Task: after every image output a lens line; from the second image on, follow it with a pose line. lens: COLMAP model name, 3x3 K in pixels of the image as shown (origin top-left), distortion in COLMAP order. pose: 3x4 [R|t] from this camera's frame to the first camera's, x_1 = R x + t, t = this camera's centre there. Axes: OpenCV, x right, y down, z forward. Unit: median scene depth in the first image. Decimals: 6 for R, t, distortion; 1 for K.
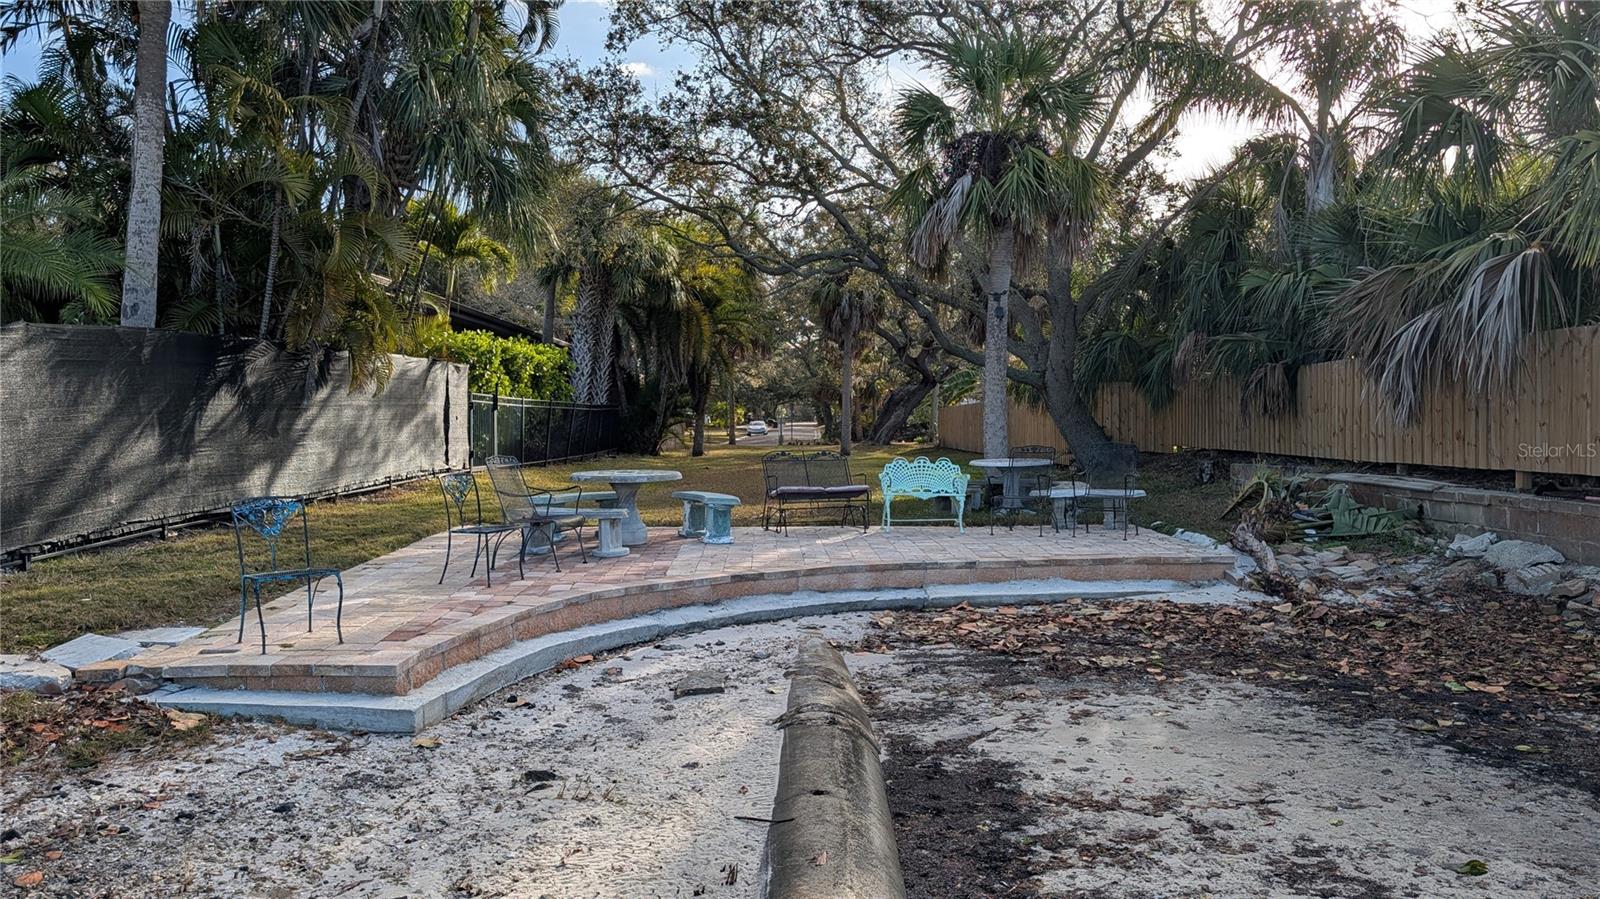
lens RADIAL K [[1191.5, 0, 788.8], [0, 1191.5, 446.9], [0, 0, 1]] dist [0.034598, -0.036762]
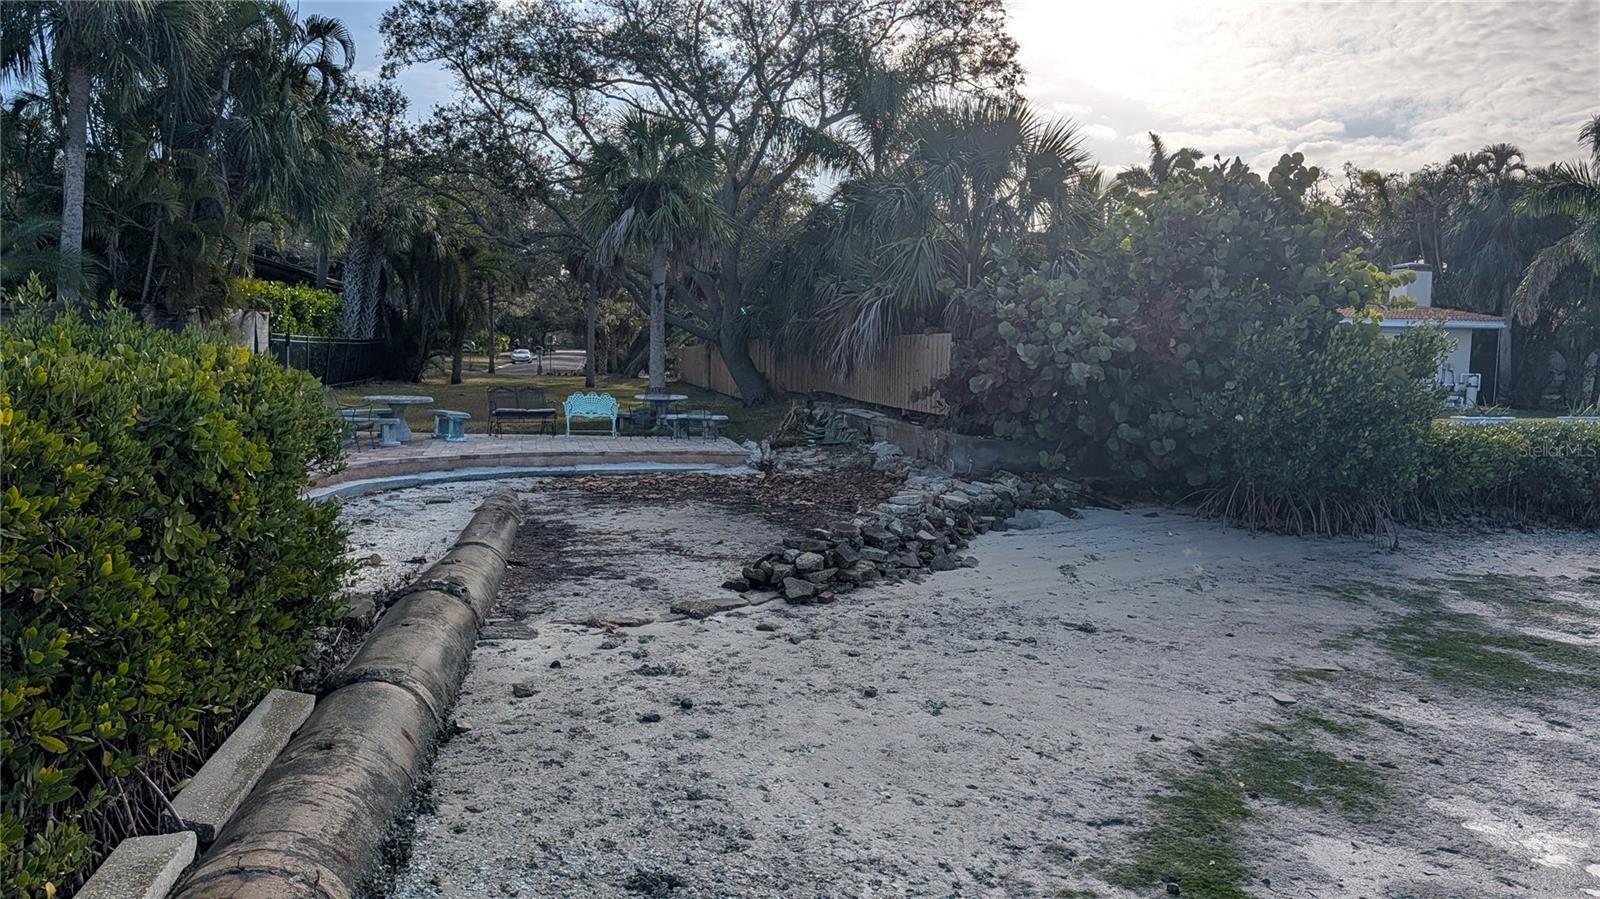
lens RADIAL K [[1158.1, 0, 804.1], [0, 1158.1, 464.7], [0, 0, 1]] dist [0.027066, -0.025693]
pose [[0.977831, 0.012827, 0.209004, 0.070620], [-0.028379, 0.997031, 0.071581, -0.014850], [-0.207465, -0.075926, 0.975292, -0.628596]]
